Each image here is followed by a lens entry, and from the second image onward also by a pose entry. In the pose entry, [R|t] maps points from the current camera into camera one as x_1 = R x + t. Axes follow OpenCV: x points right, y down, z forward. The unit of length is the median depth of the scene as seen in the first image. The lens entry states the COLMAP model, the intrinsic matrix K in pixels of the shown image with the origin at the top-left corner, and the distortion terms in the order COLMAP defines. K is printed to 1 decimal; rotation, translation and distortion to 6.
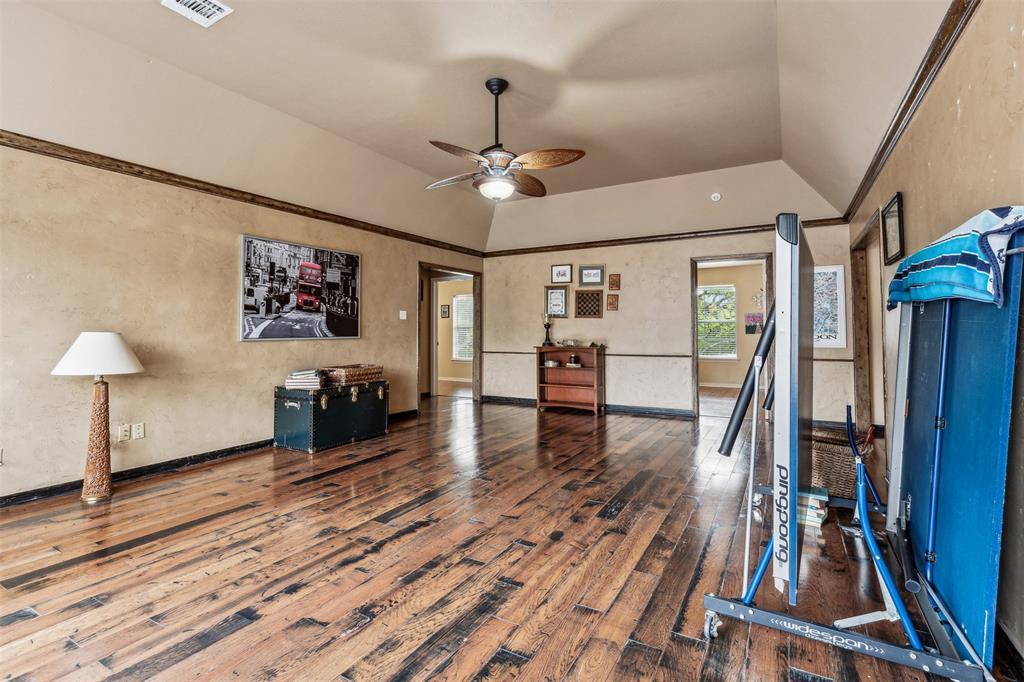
lens RADIAL K [[470.0, 0, 511.6], [0, 470.0, 338.0], [0, 0, 1]] dist [0.002015, 0.000902]
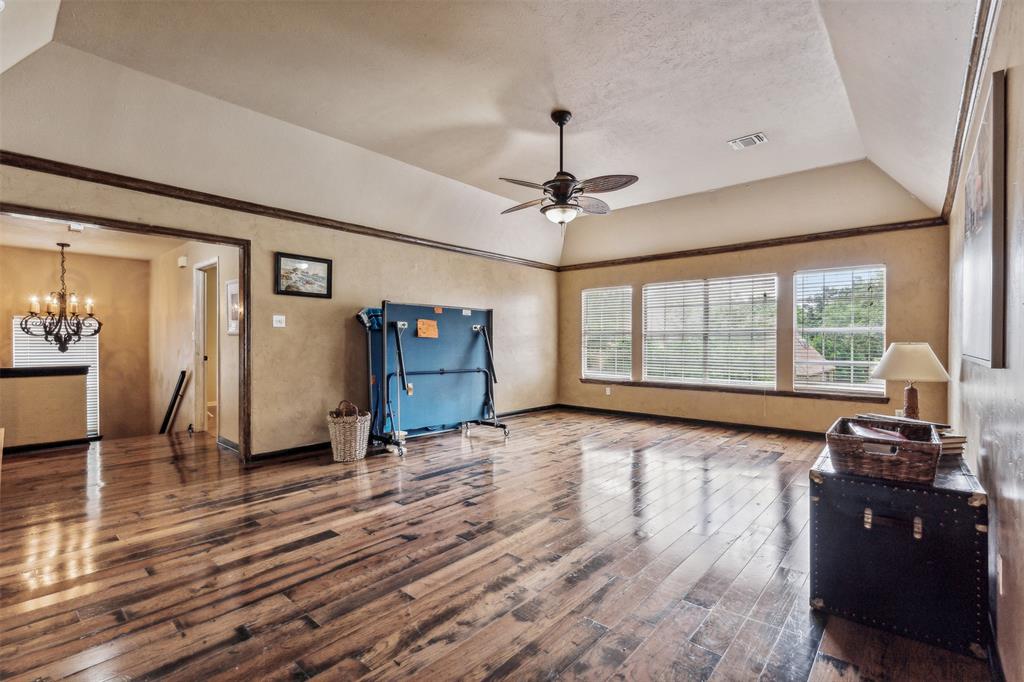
lens RADIAL K [[470.0, 0, 513.1], [0, 470.0, 343.5], [0, 0, 1]] dist [0.002015, 0.000902]
pose [[-0.980484, -0.005394, 0.196527, -0.140053], [-0.003734, 0.999954, 0.008819, -0.030251], [-0.196565, 0.007913, -0.980459, 2.150315]]
